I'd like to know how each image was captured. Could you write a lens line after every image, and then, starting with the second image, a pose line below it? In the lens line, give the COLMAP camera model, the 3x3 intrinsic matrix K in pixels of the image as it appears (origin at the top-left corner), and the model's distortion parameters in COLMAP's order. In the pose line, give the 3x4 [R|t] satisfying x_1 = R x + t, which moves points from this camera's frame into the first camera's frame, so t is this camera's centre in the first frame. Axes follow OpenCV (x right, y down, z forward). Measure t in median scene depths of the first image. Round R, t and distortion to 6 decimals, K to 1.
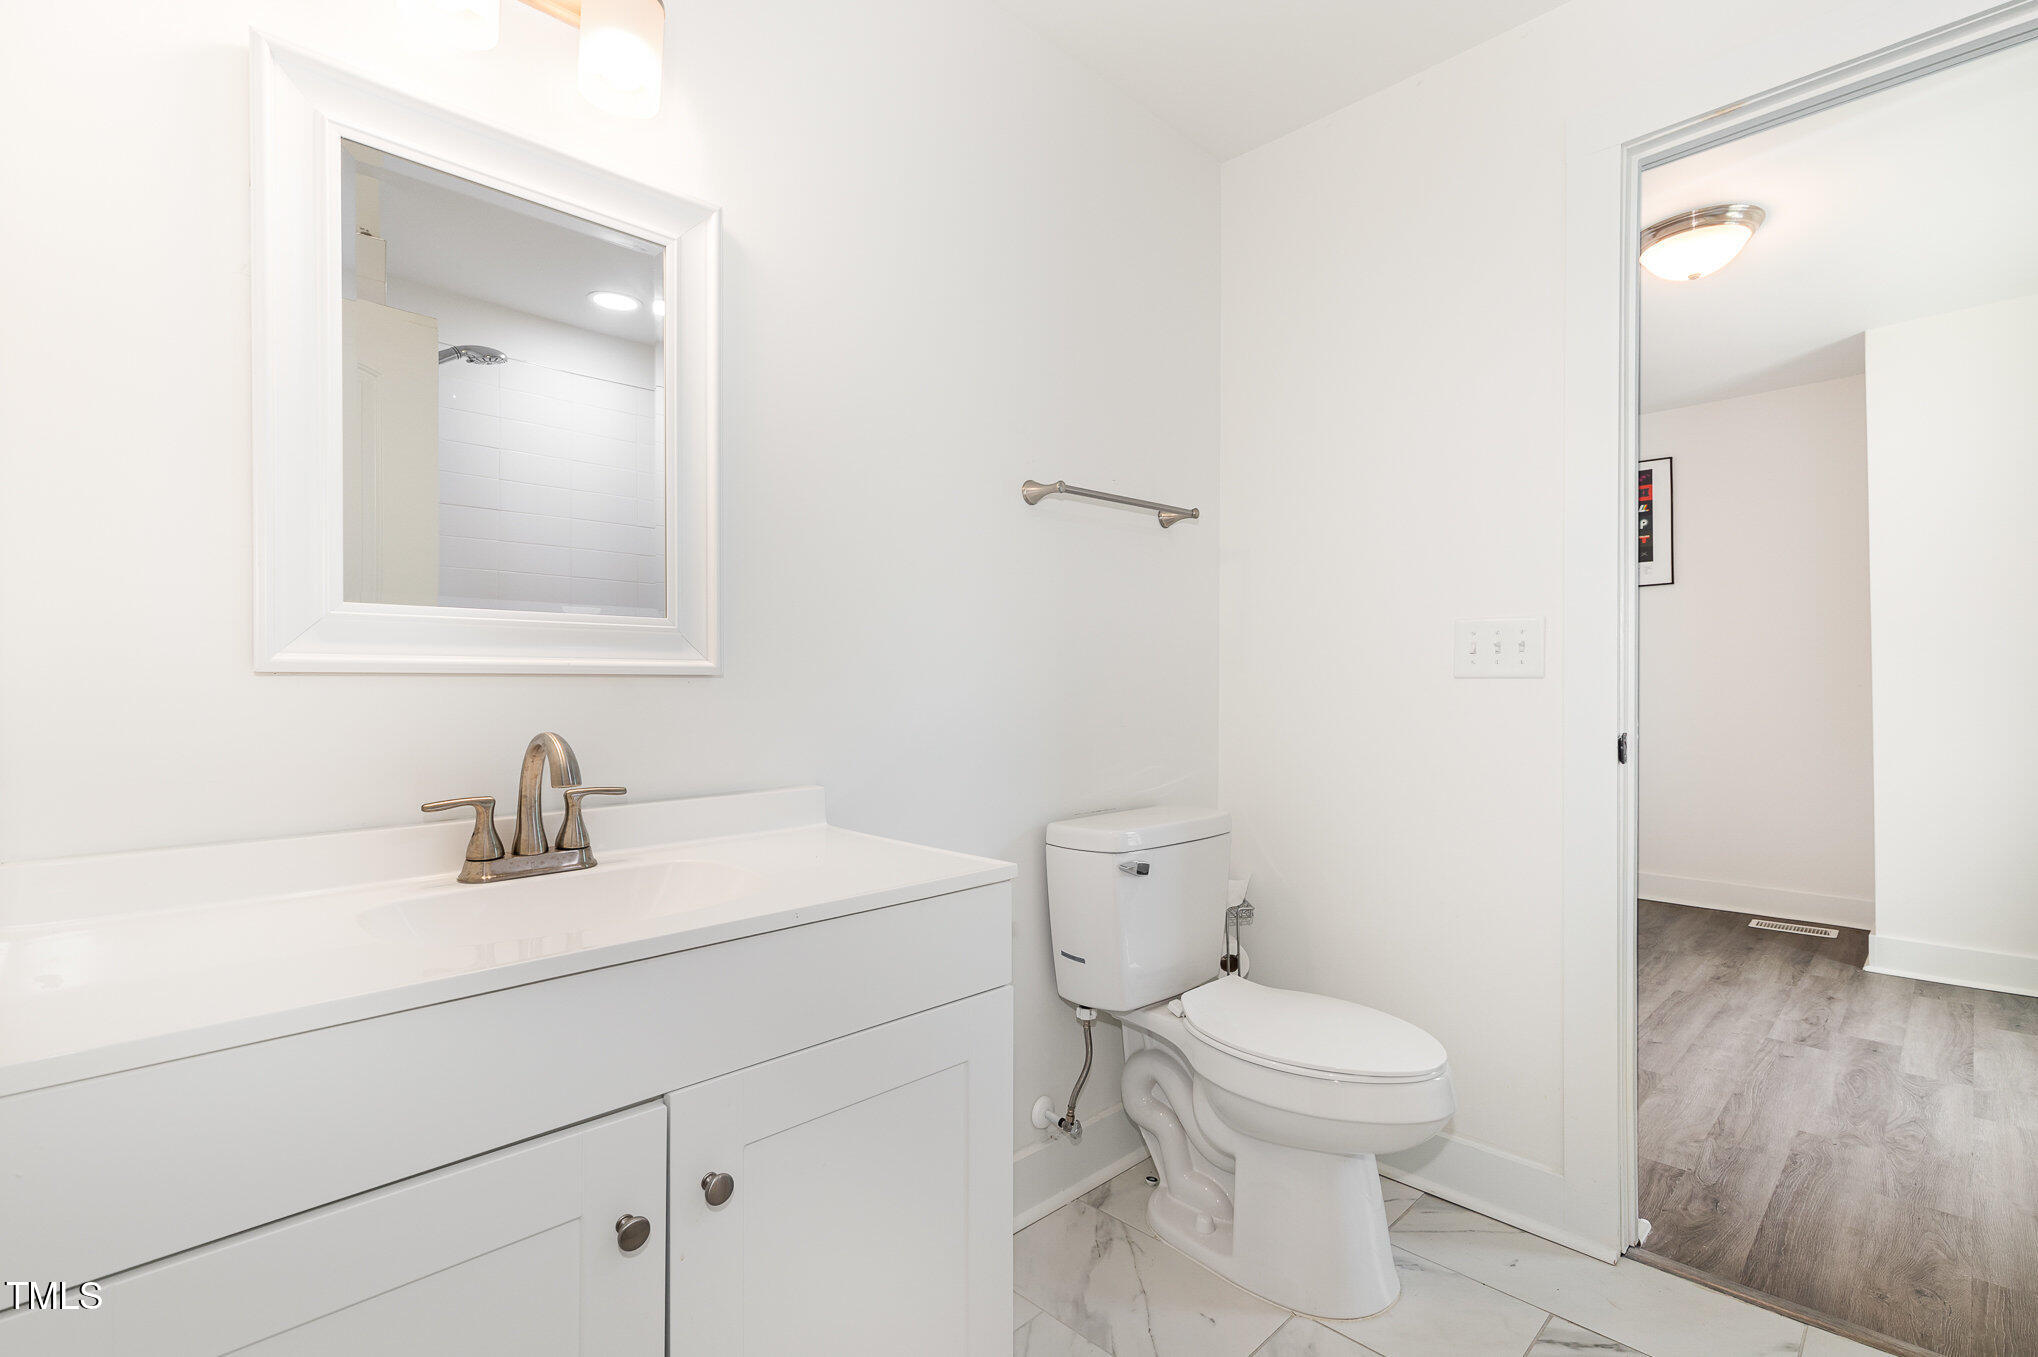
lens RADIAL K [[934.3, 0, 1013.8], [0, 934.3, 677.3], [0, 0, 1]] dist [0.007423, 0.000225]
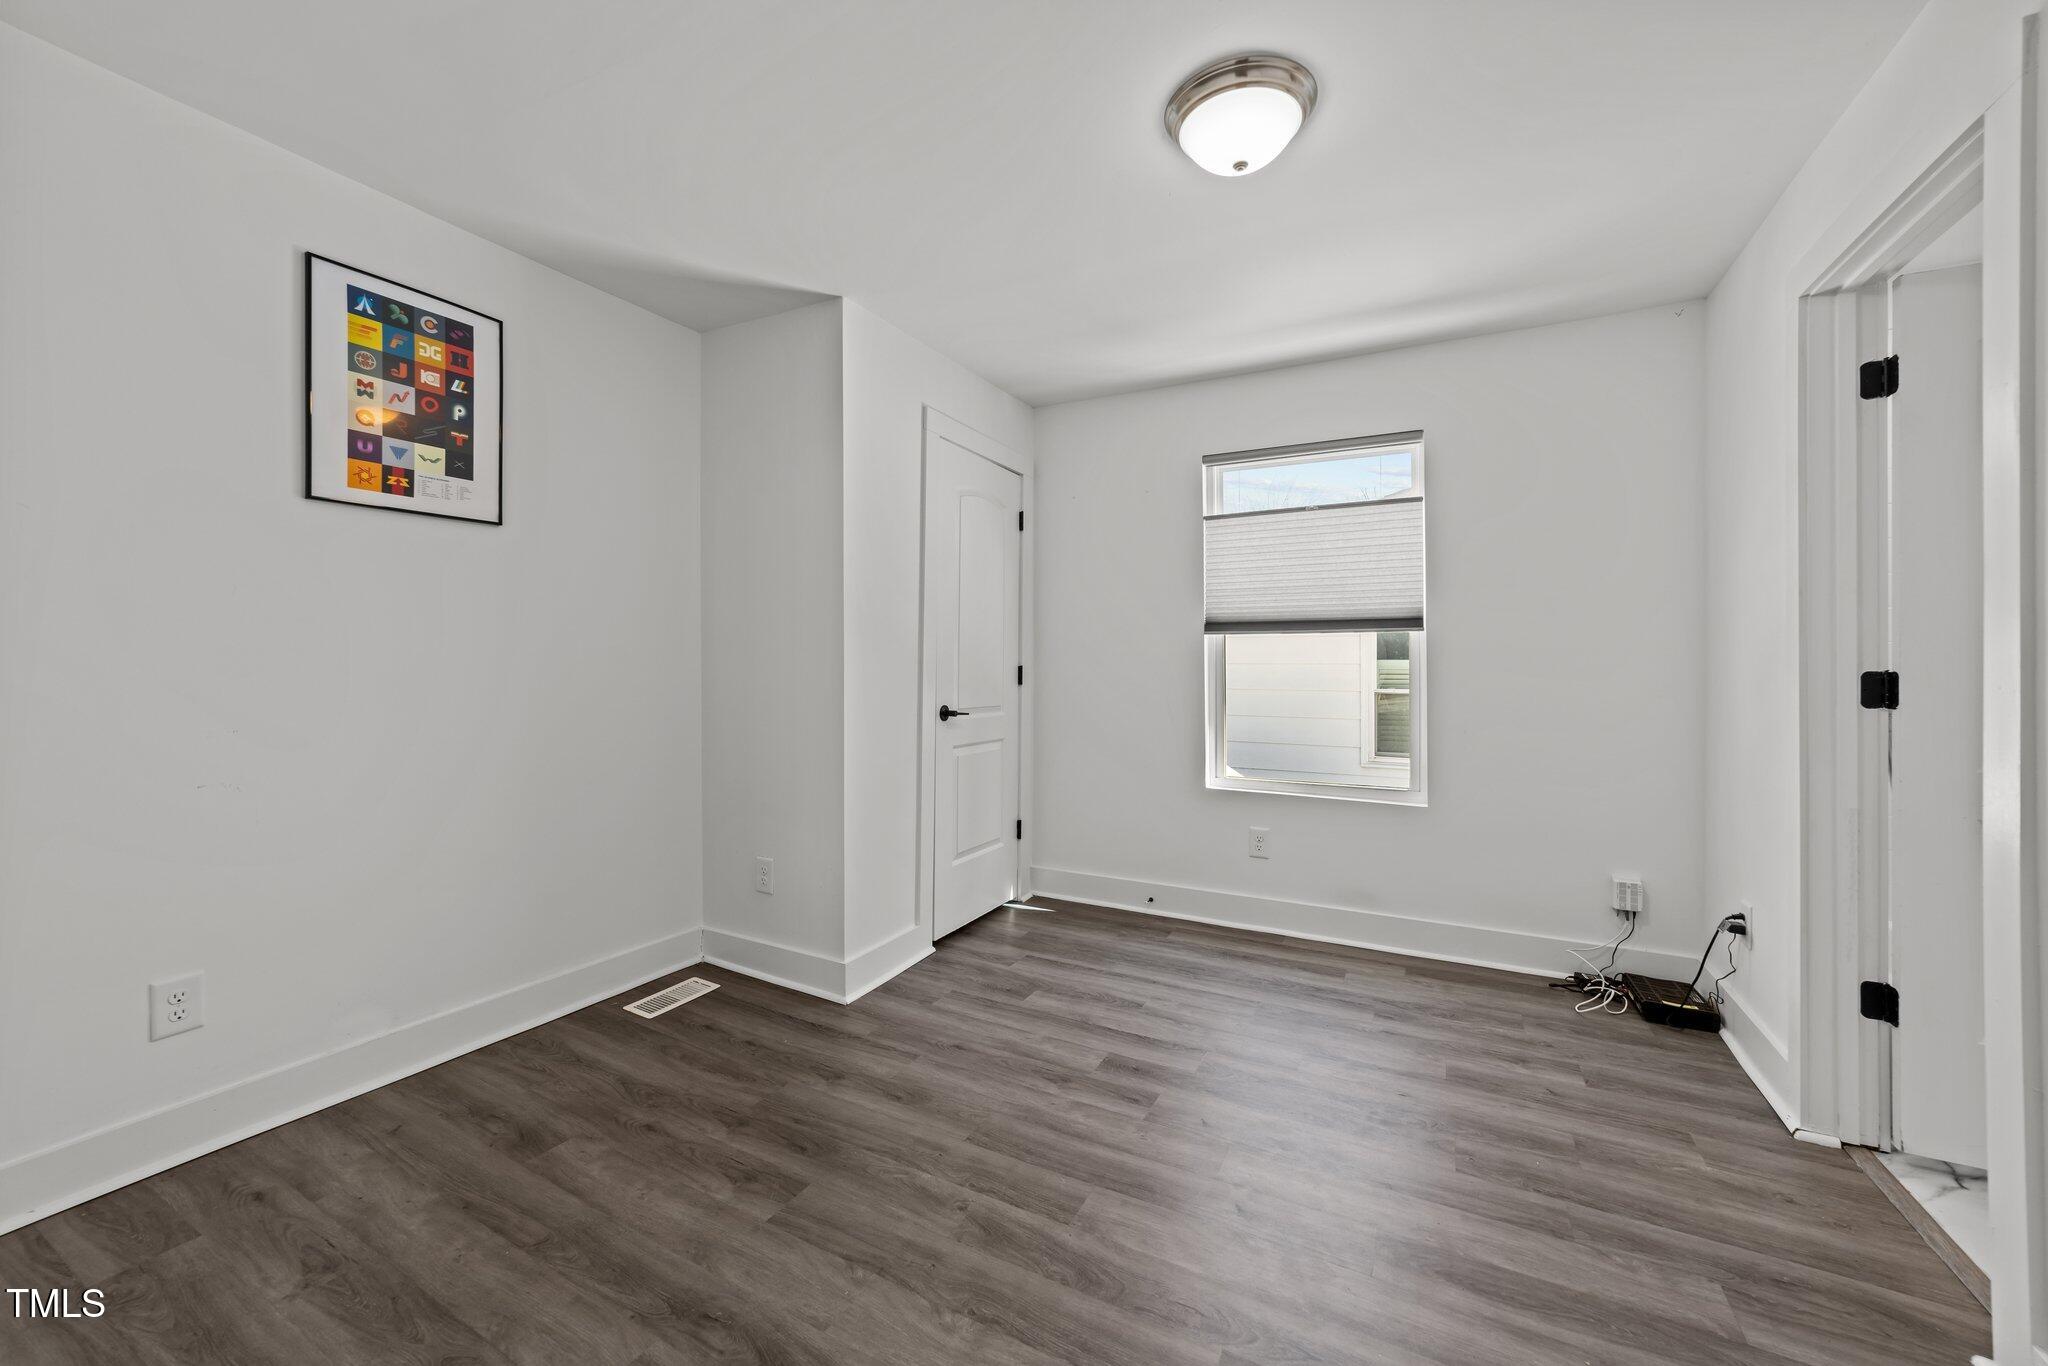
lens RADIAL K [[786.6, 0, 1018.8], [0, 786.6, 676.7], [0, 0, 1]] dist [-0.021535, 0.008538]
pose [[-0.296420, -0.017750, 0.954893, 0.162375], [-0.010696, 0.999826, 0.015265, -0.018359], [-0.954998, -0.005689, -0.296558, 1.207818]]
